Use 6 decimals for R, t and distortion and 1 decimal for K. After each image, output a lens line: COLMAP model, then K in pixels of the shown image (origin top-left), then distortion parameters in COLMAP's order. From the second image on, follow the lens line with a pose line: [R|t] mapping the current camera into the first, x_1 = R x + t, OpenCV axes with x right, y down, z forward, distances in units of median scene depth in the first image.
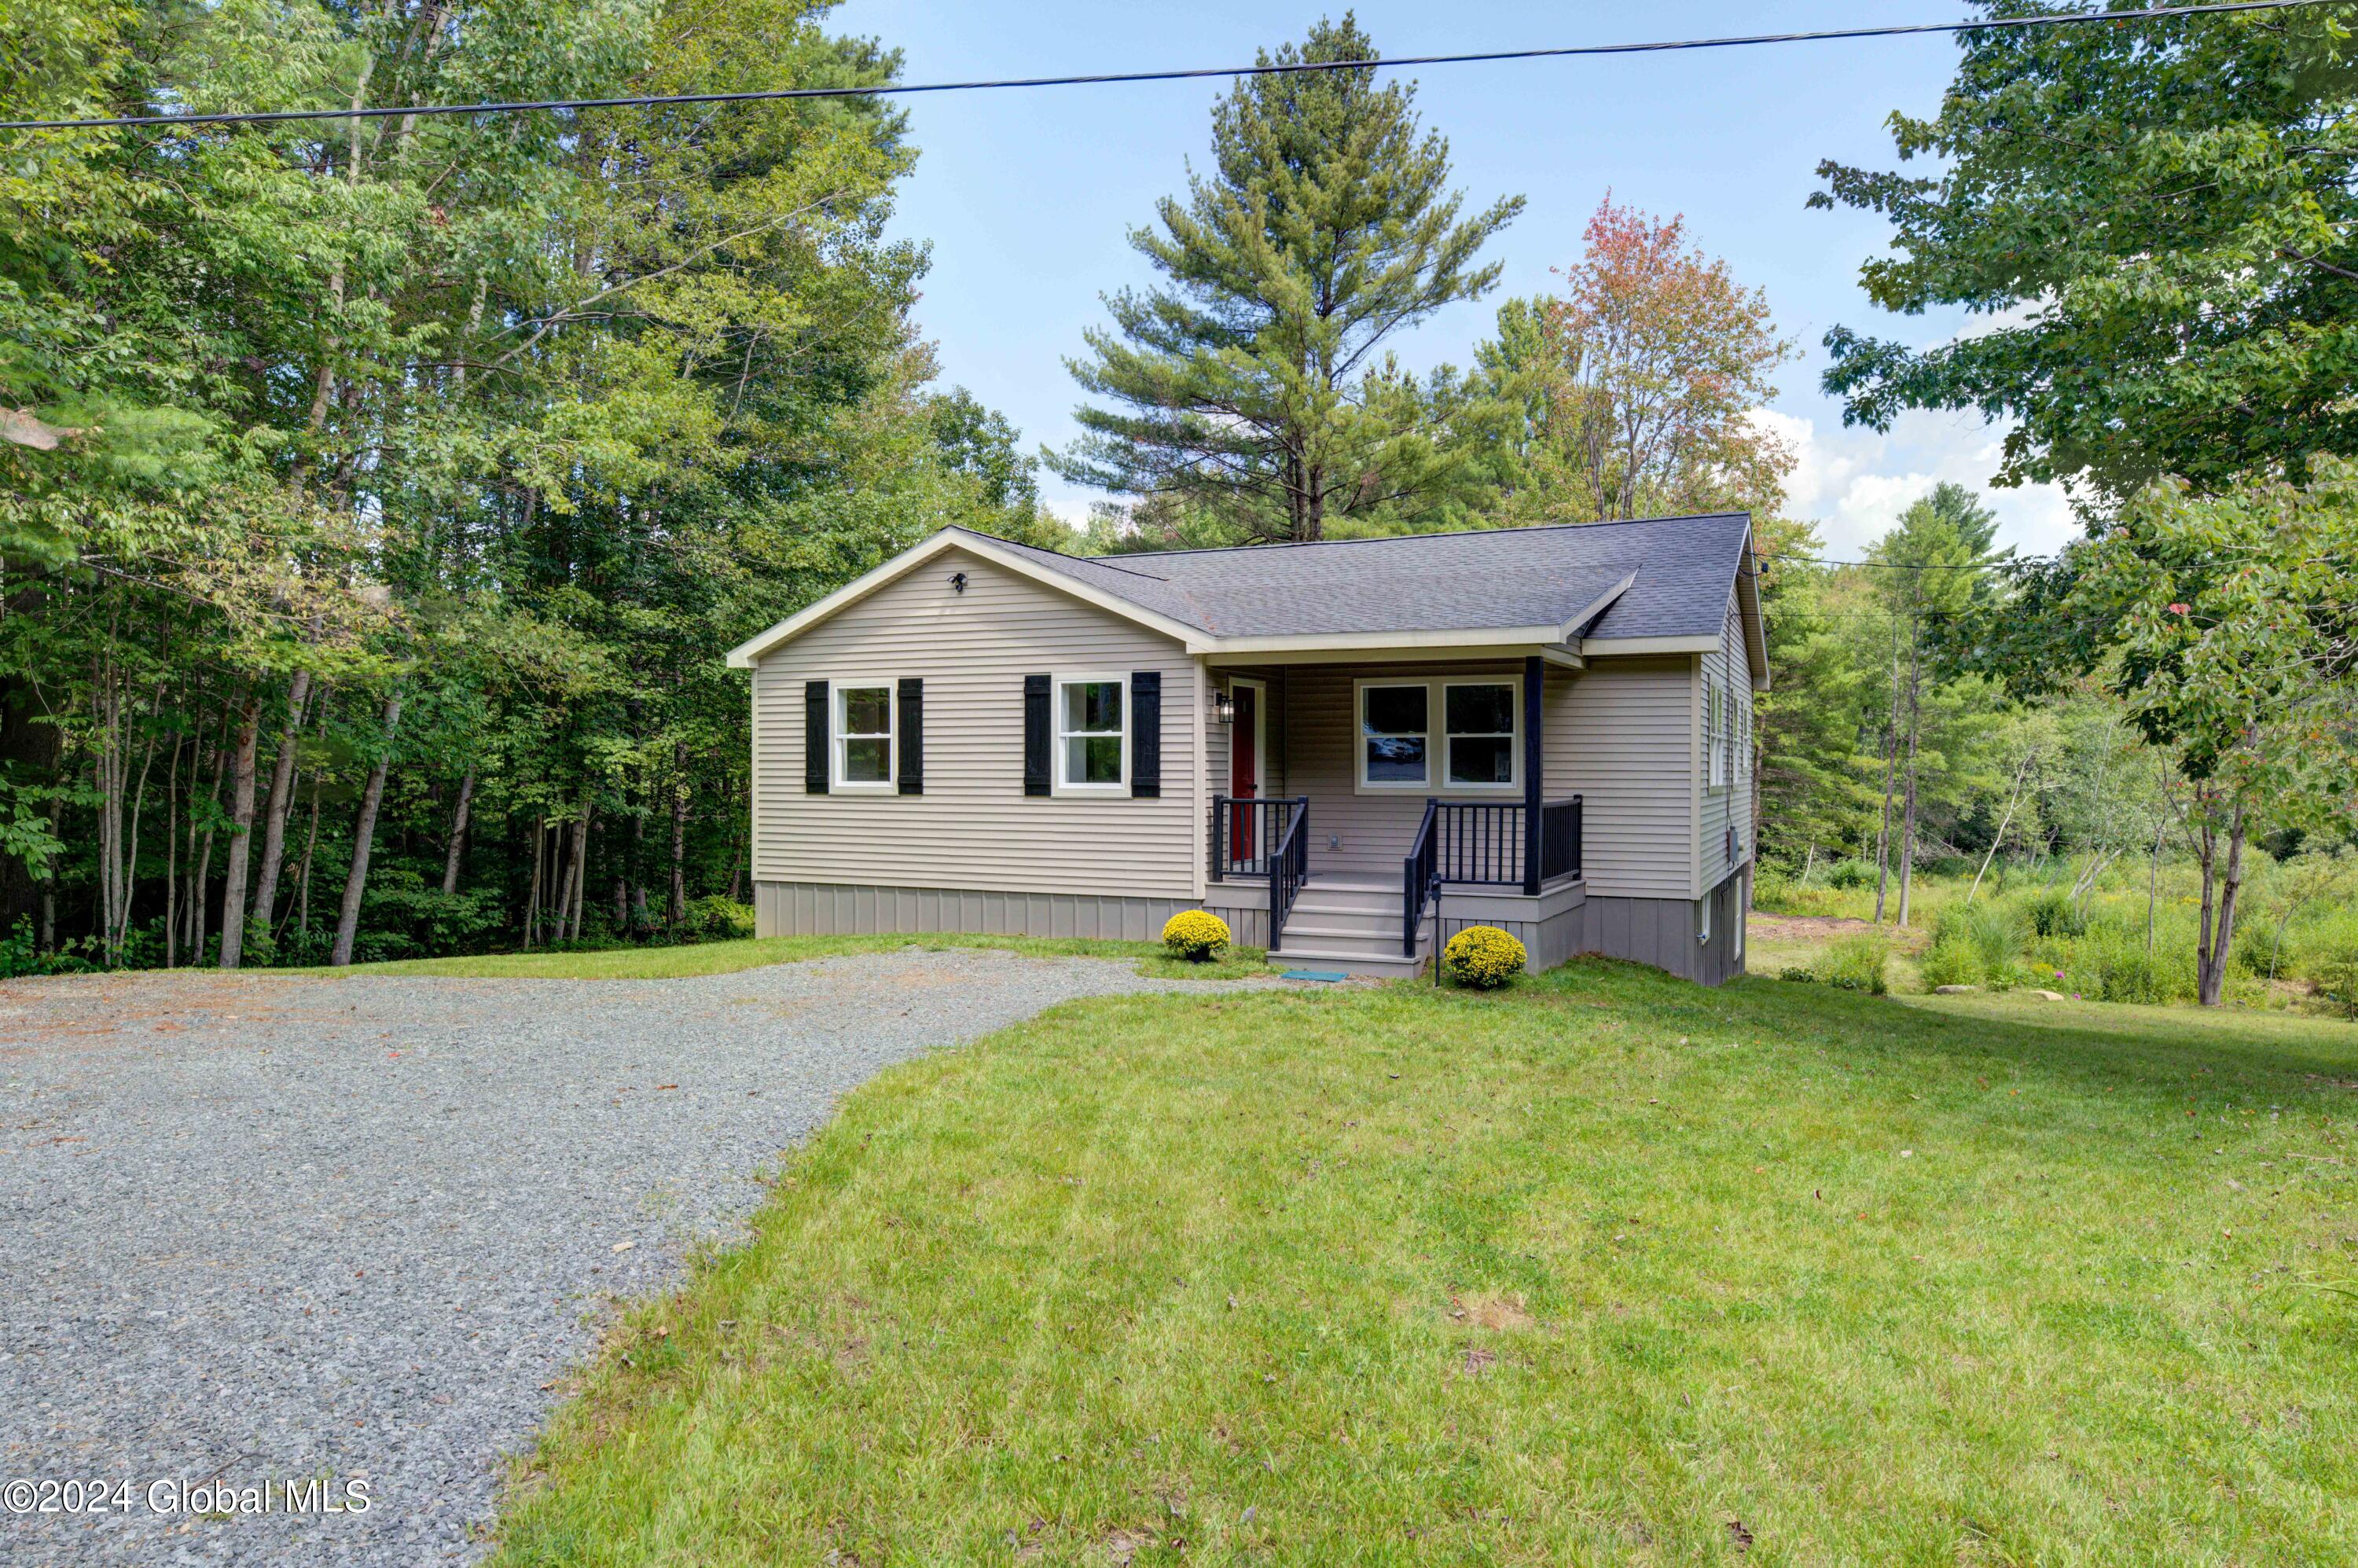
lens RADIAL K [[1522.0, 0, 1191.1], [0, 1522.0, 787.3], [0, 0, 1]] dist [0.015874, 0.000550]
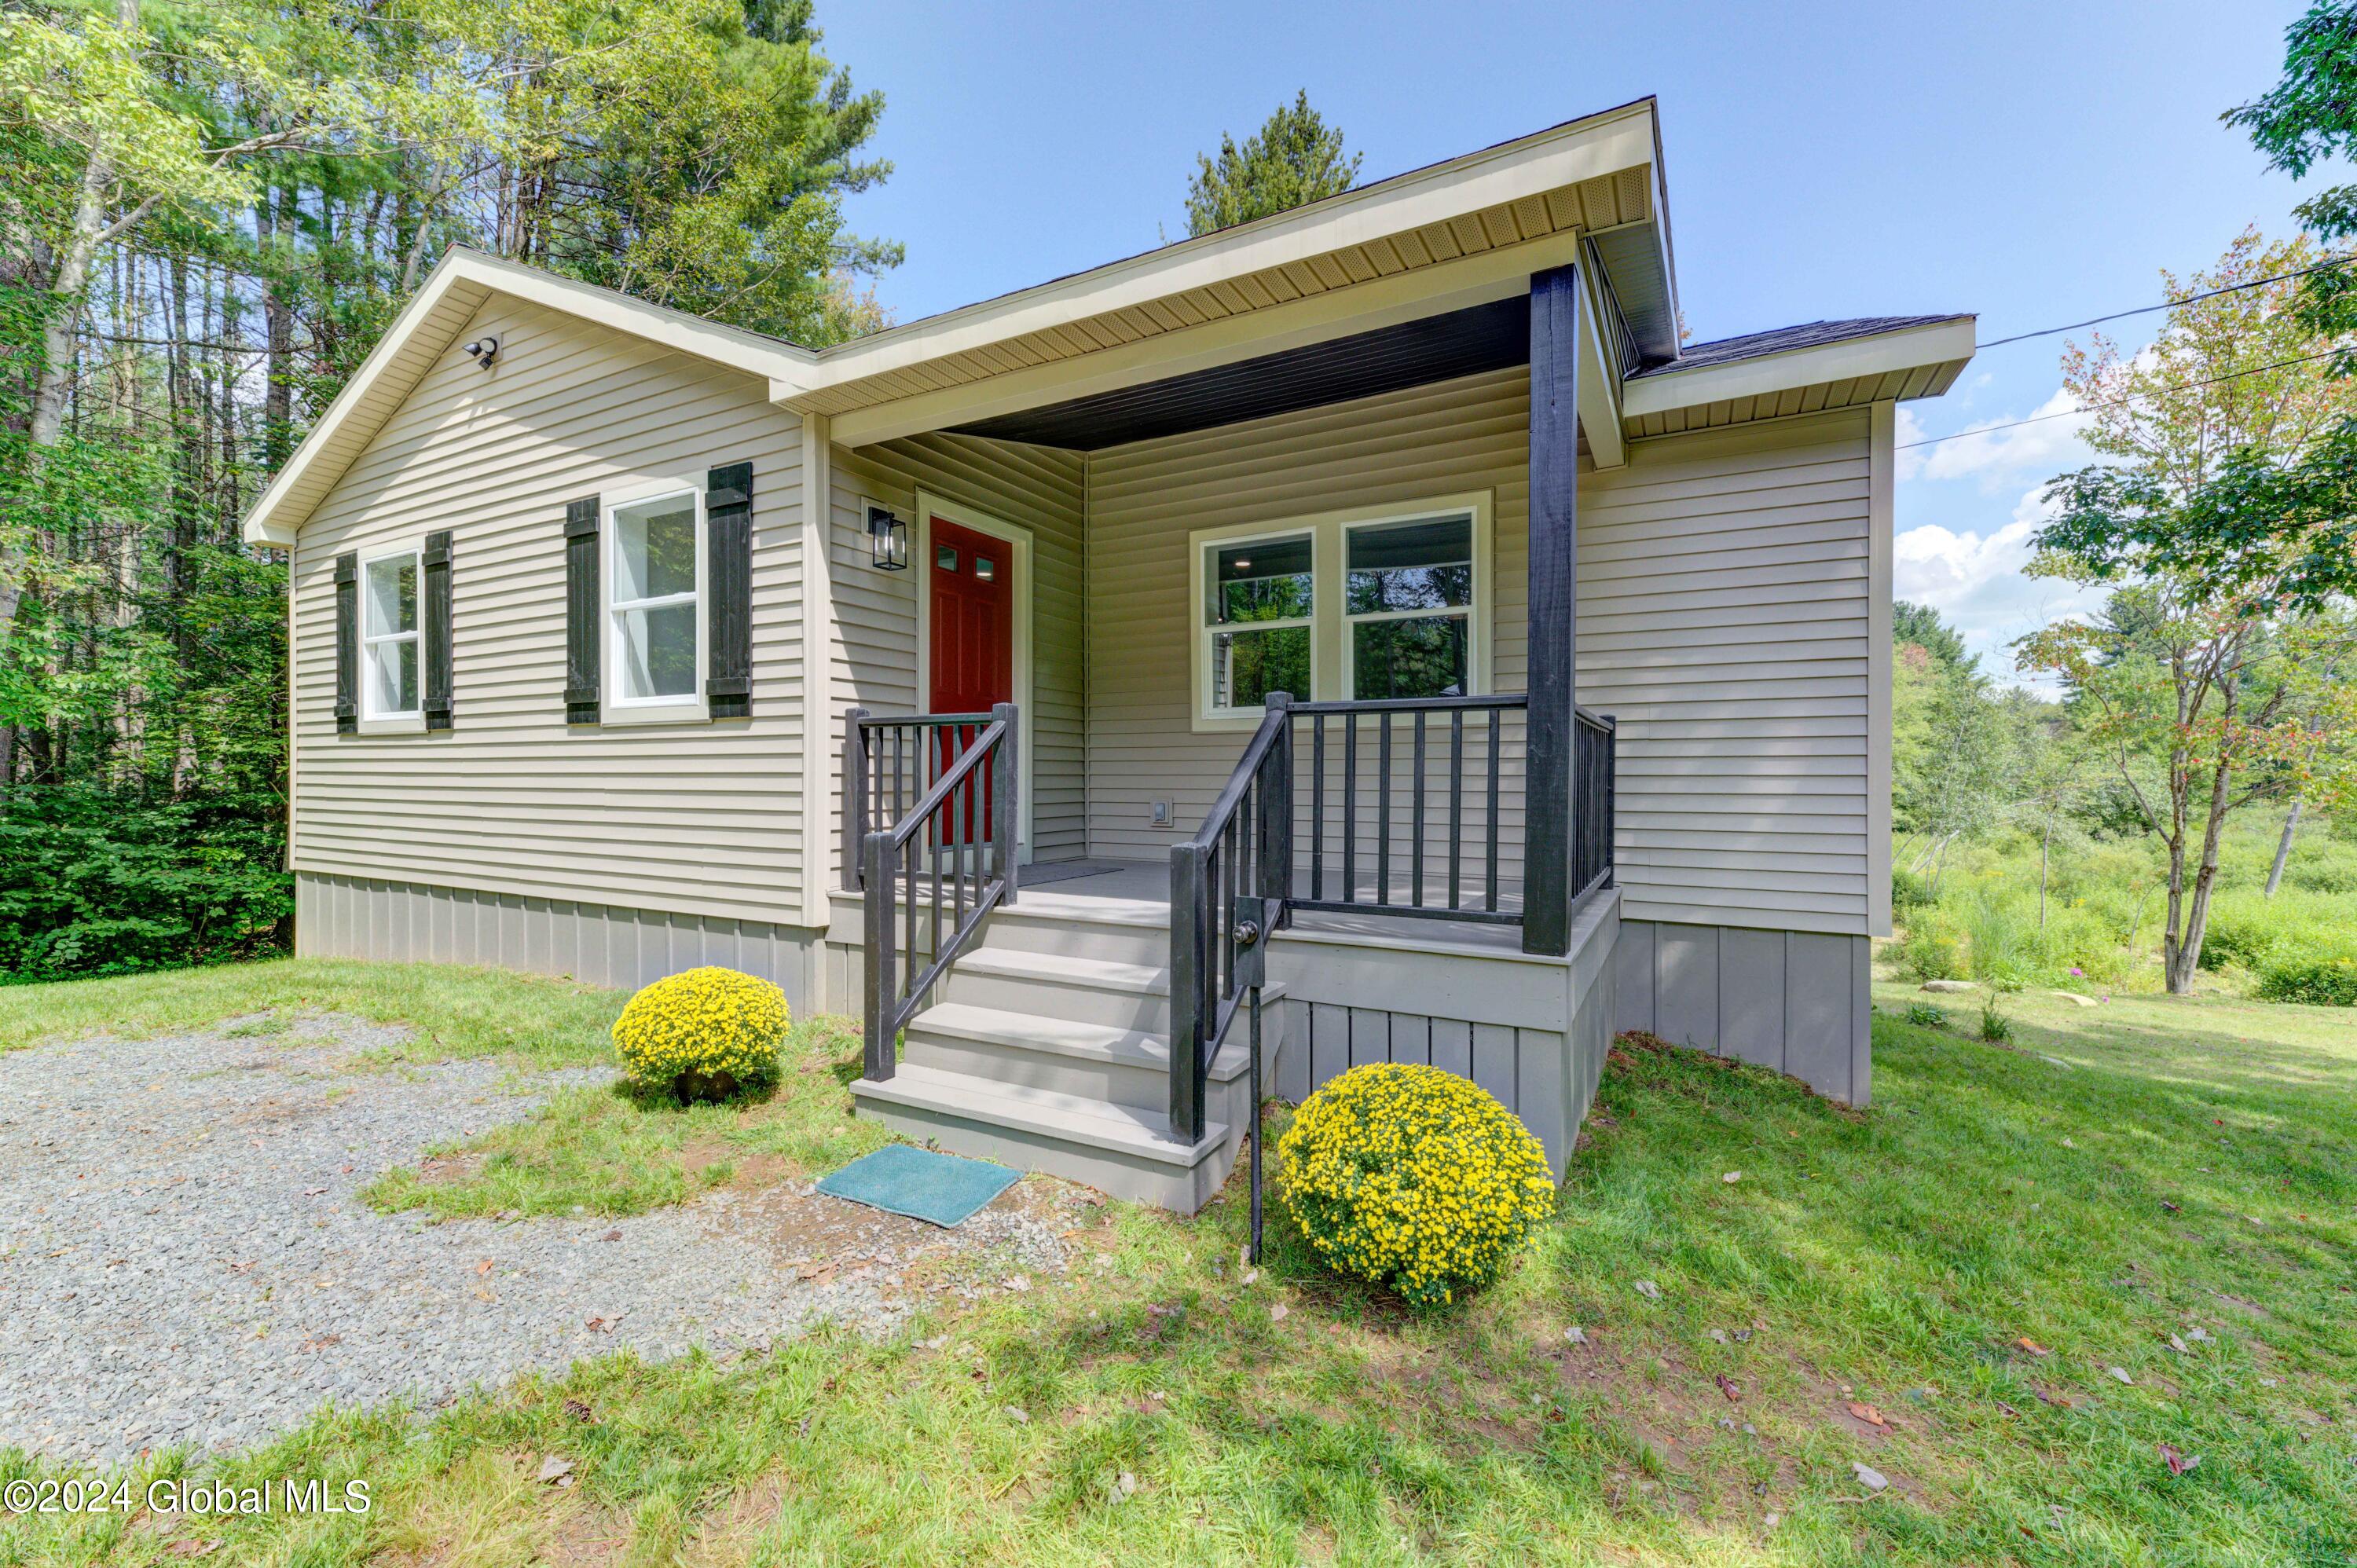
lens RADIAL K [[946.4, 0, 1178.5], [0, 946.4, 784.0], [0, 0, 1]] dist [0.021975, -0.000020]
pose [[0.998160, 0.002335, -0.060588, 0.139465], [-0.002713, 0.999977, -0.006167, 0.030372], [0.060572, 0.006320, 0.998144, 0.712820]]
